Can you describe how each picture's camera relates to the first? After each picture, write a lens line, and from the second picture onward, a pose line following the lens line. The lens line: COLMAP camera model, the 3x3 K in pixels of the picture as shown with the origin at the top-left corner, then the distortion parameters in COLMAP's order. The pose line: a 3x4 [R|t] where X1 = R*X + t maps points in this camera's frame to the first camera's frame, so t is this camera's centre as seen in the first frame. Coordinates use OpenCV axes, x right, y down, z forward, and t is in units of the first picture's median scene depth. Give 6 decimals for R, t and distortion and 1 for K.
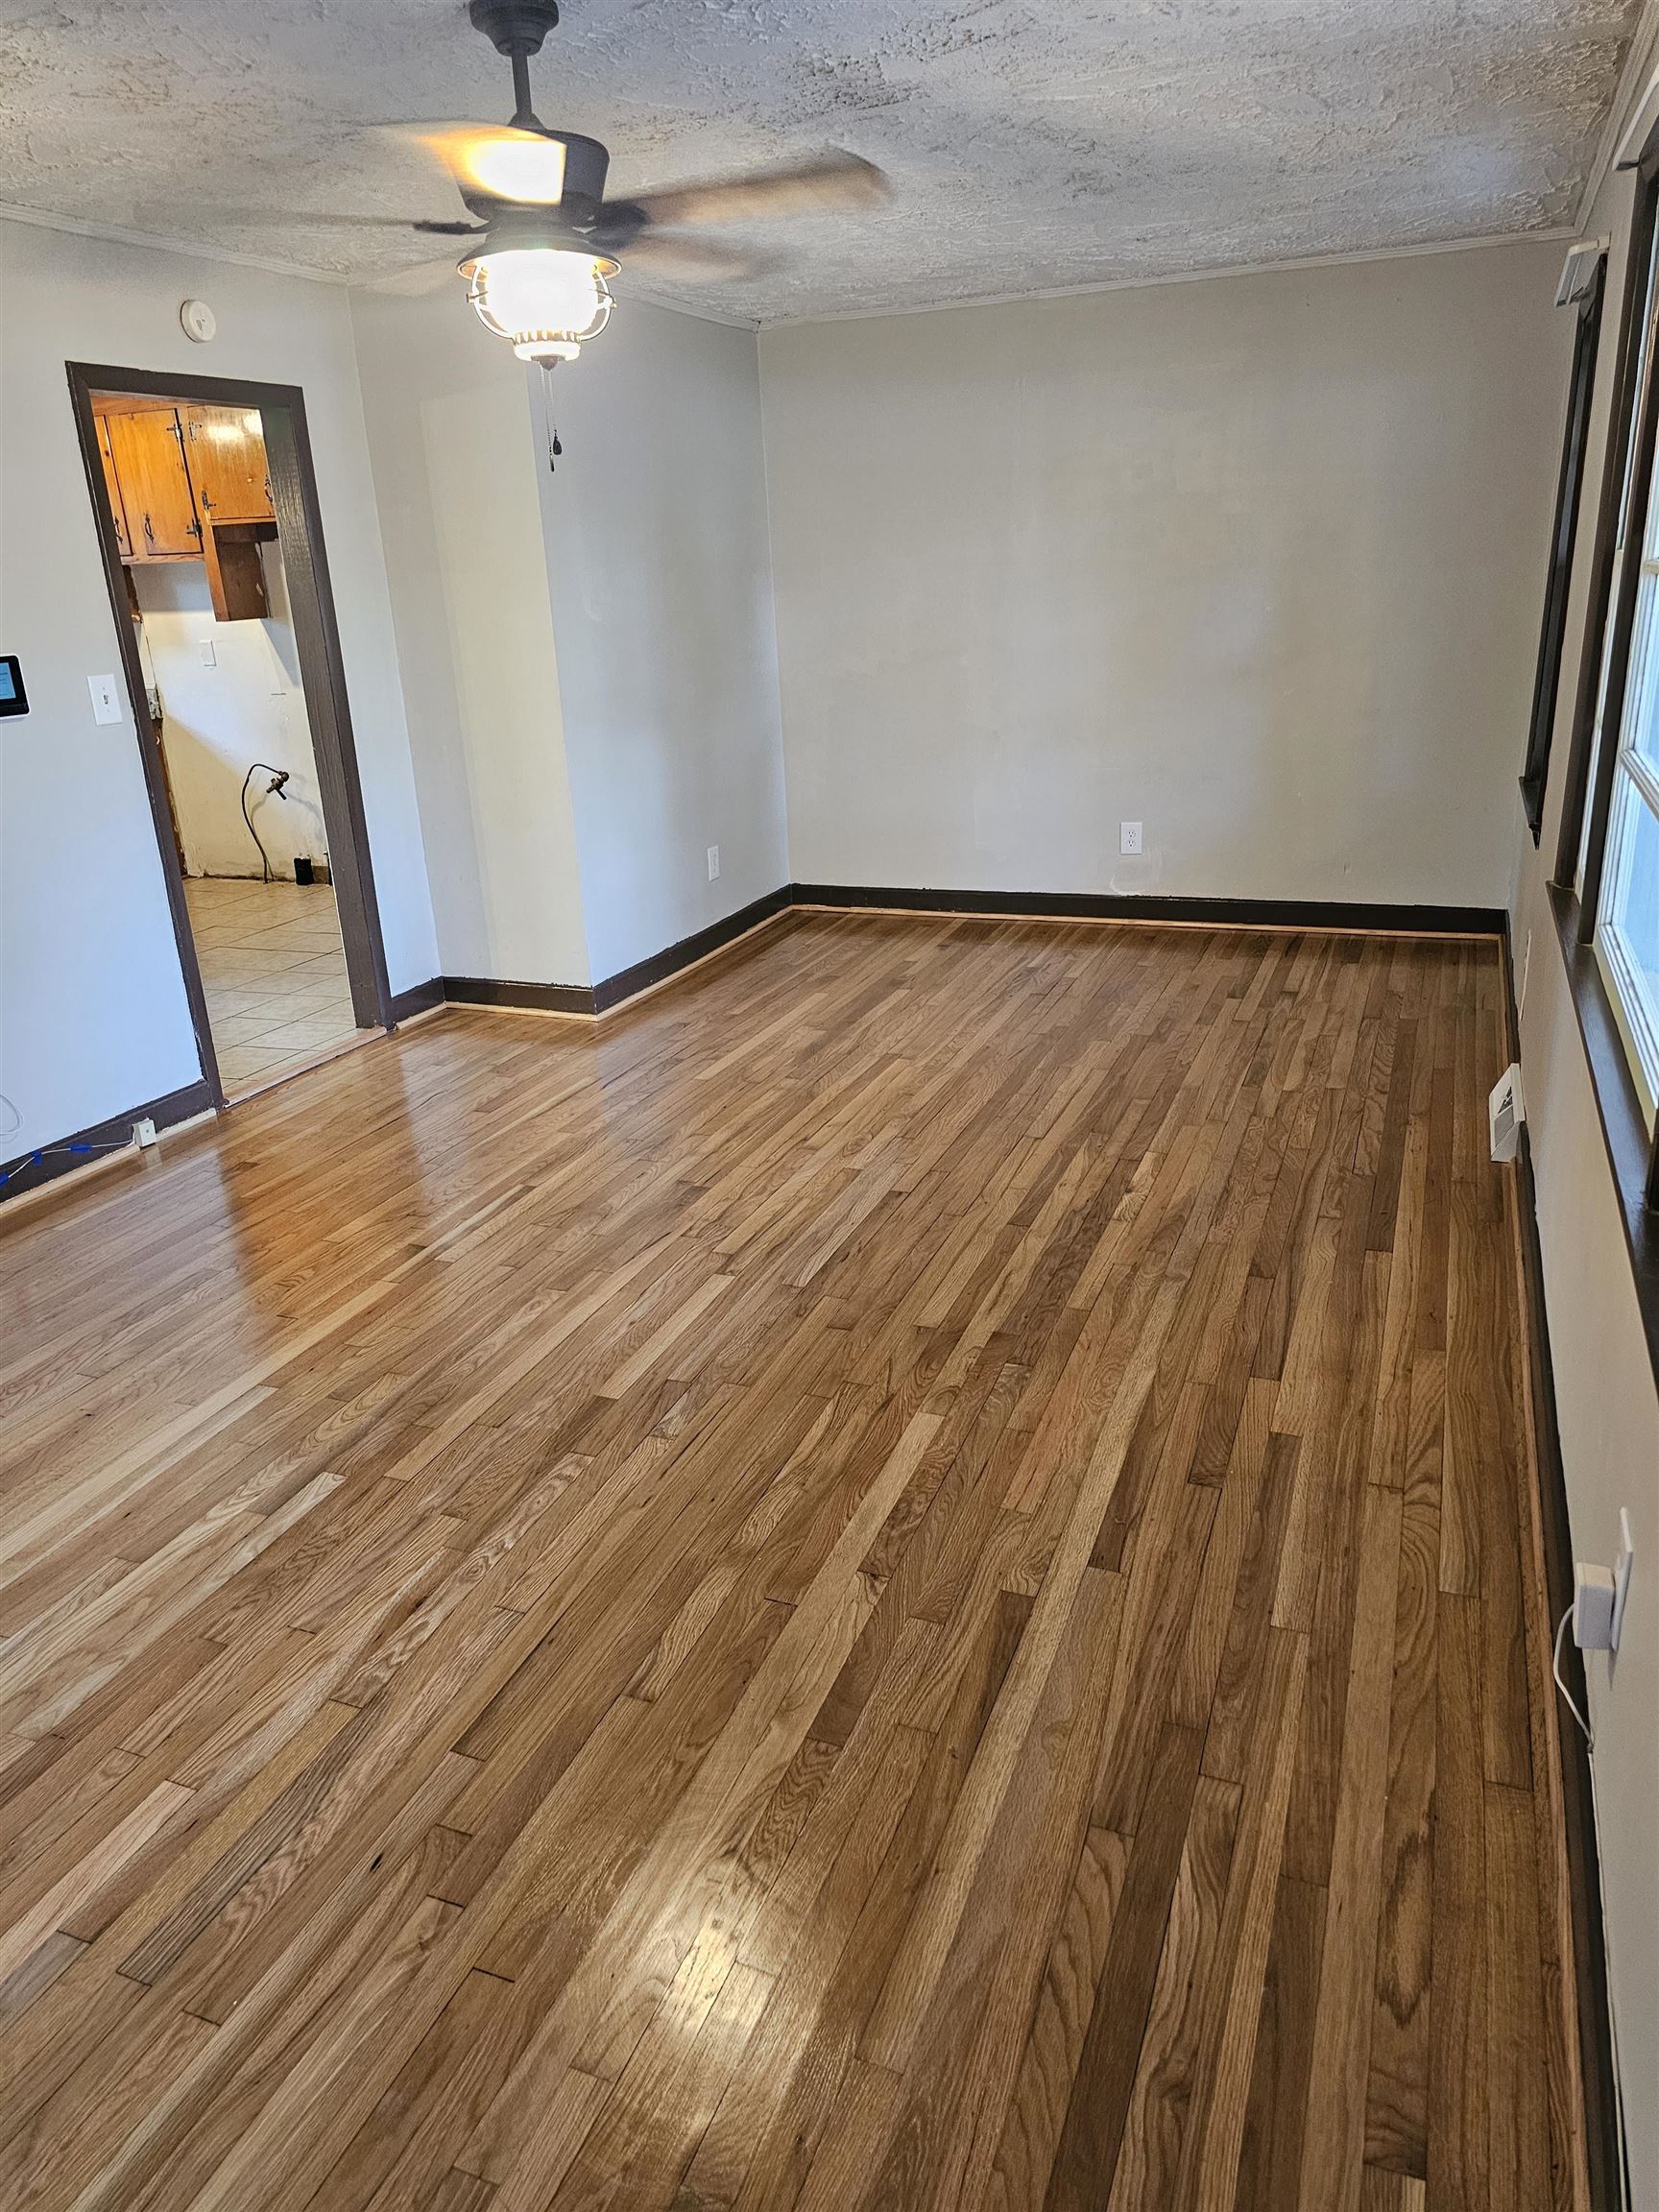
lens RADIAL K [[1495.8, 0, 825.1], [0, 1495.8, 1099.1], [0, 0, 1]] dist [0.047548, -0.012819]
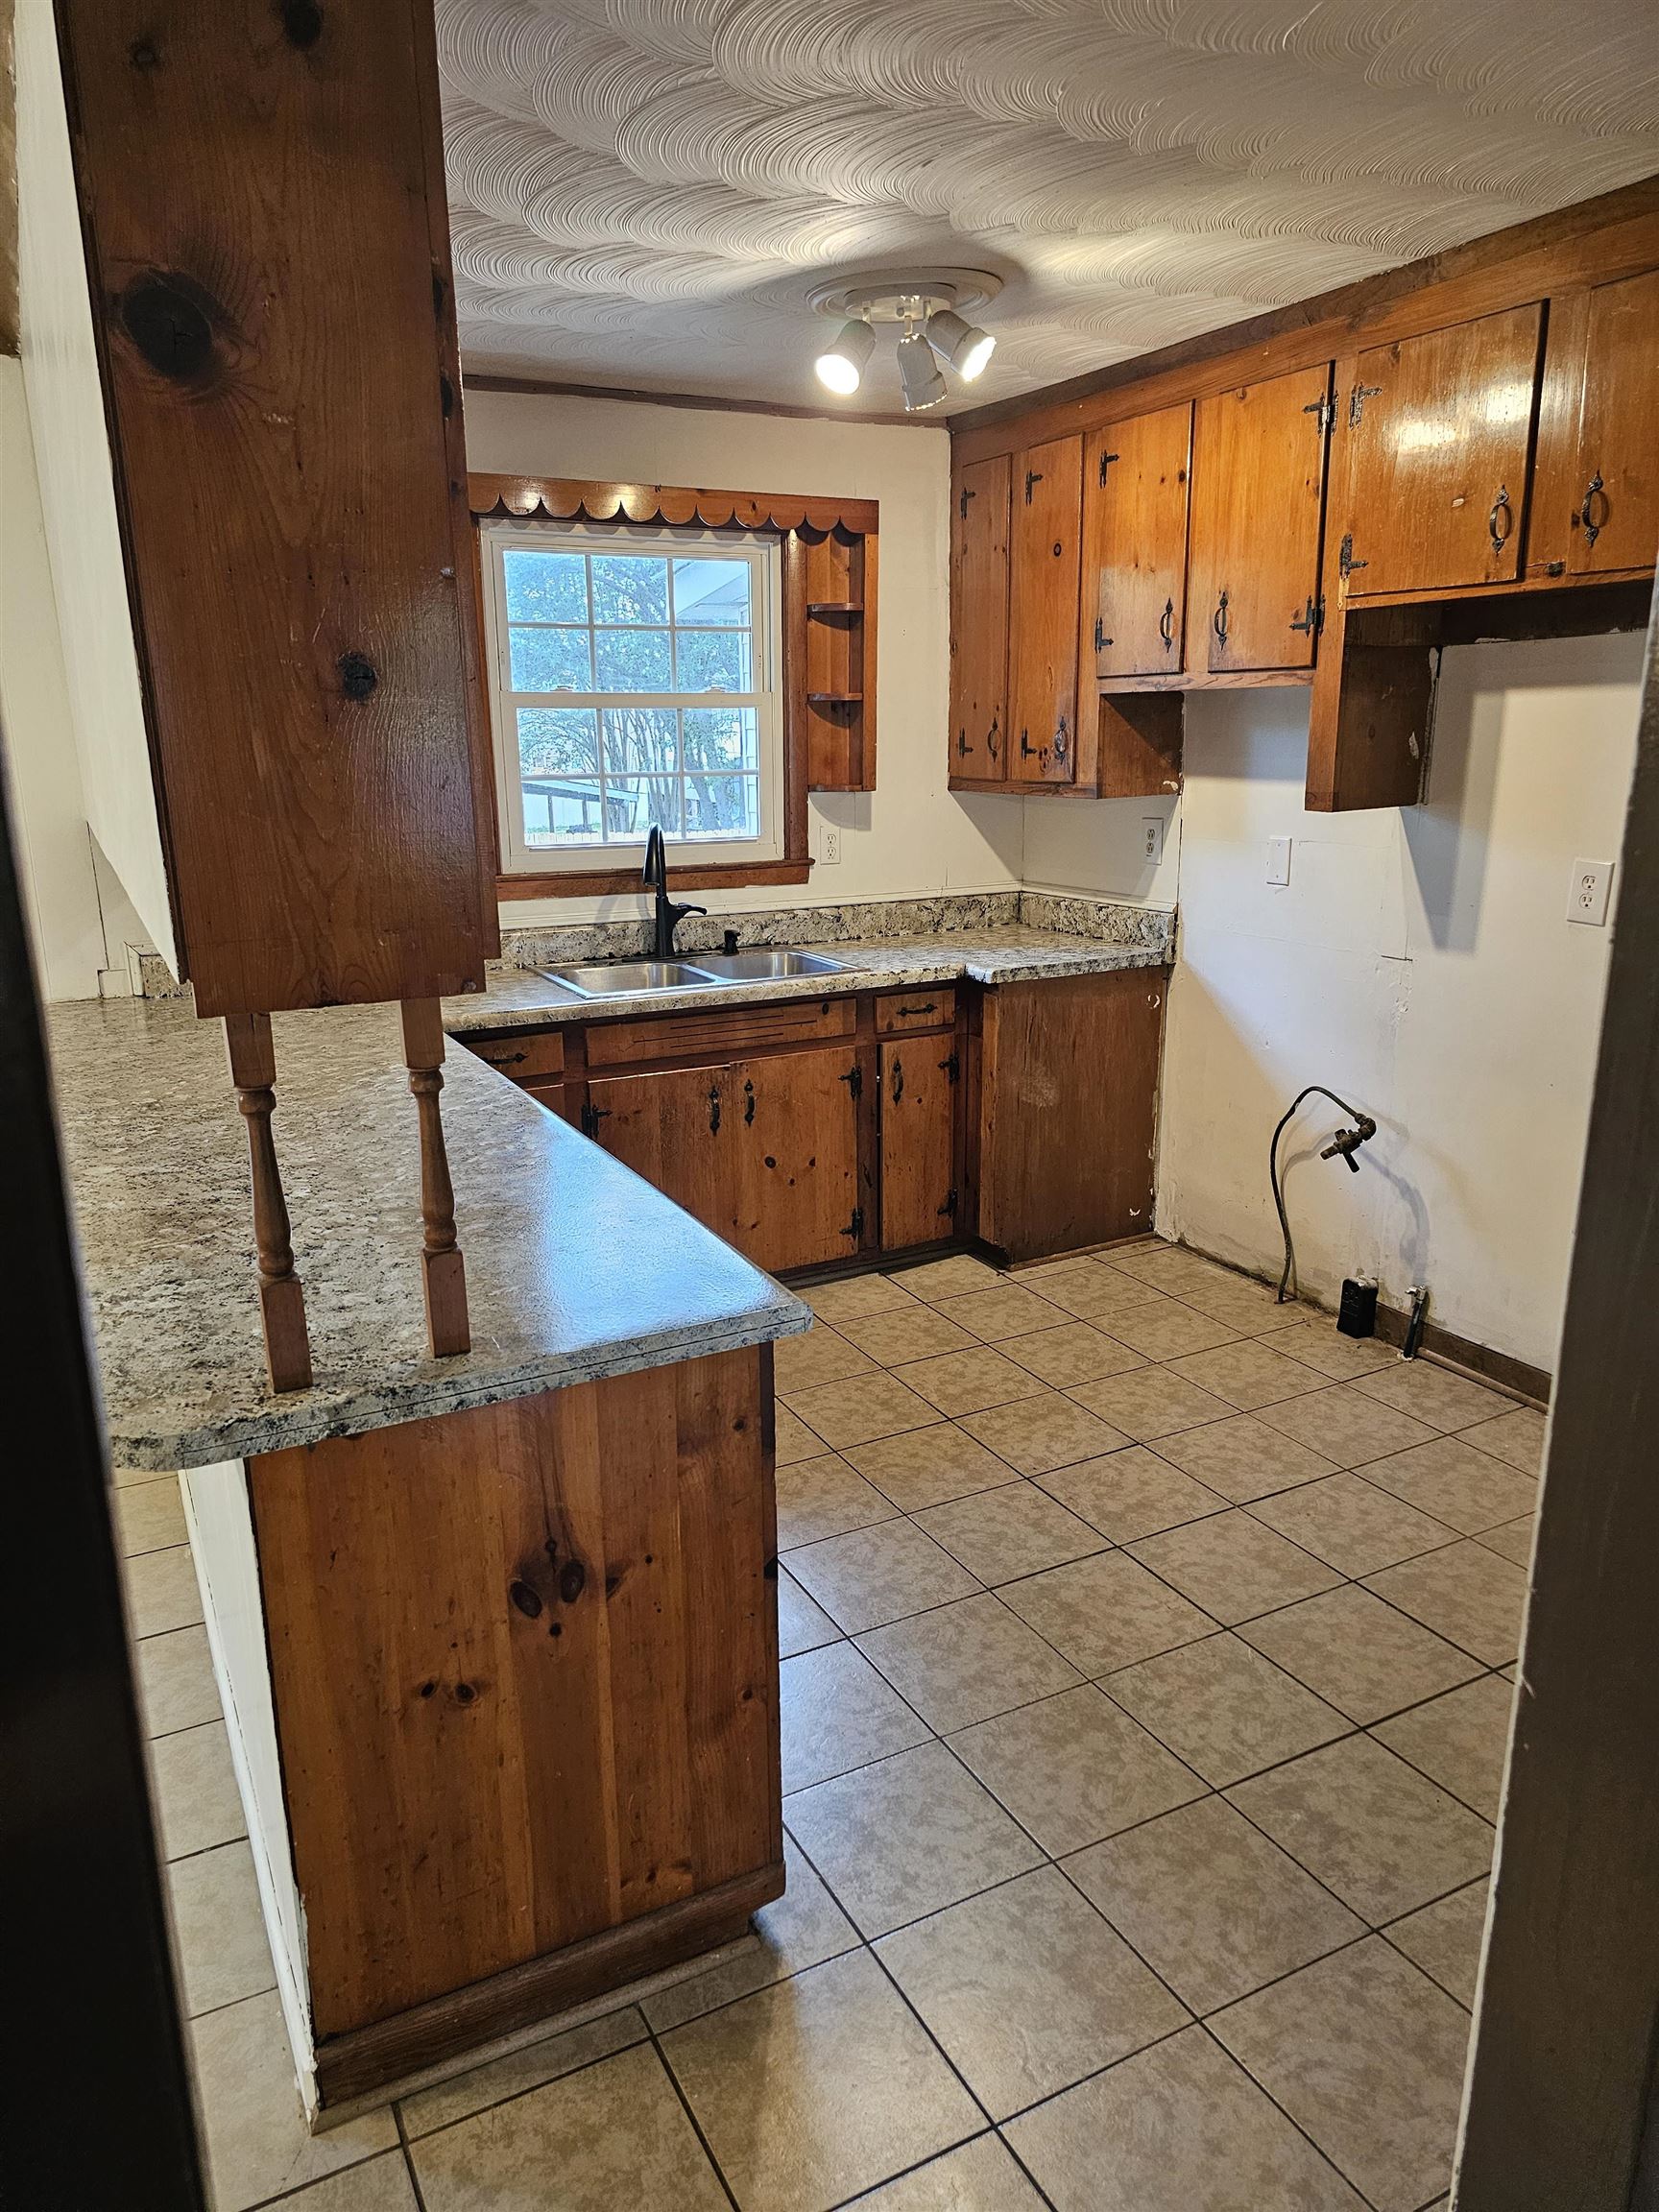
lens RADIAL K [[1495.8, 0, 831.0], [0, 1495.8, 1102.5], [0, 0, 1]] dist [0.047548, -0.012819]
pose [[0.770649, 0.191608, -0.607771, -0.210164], [-0.236339, 0.971648, 0.006648, -0.192105], [0.591814, 0.138516, 0.794084, 0.544215]]
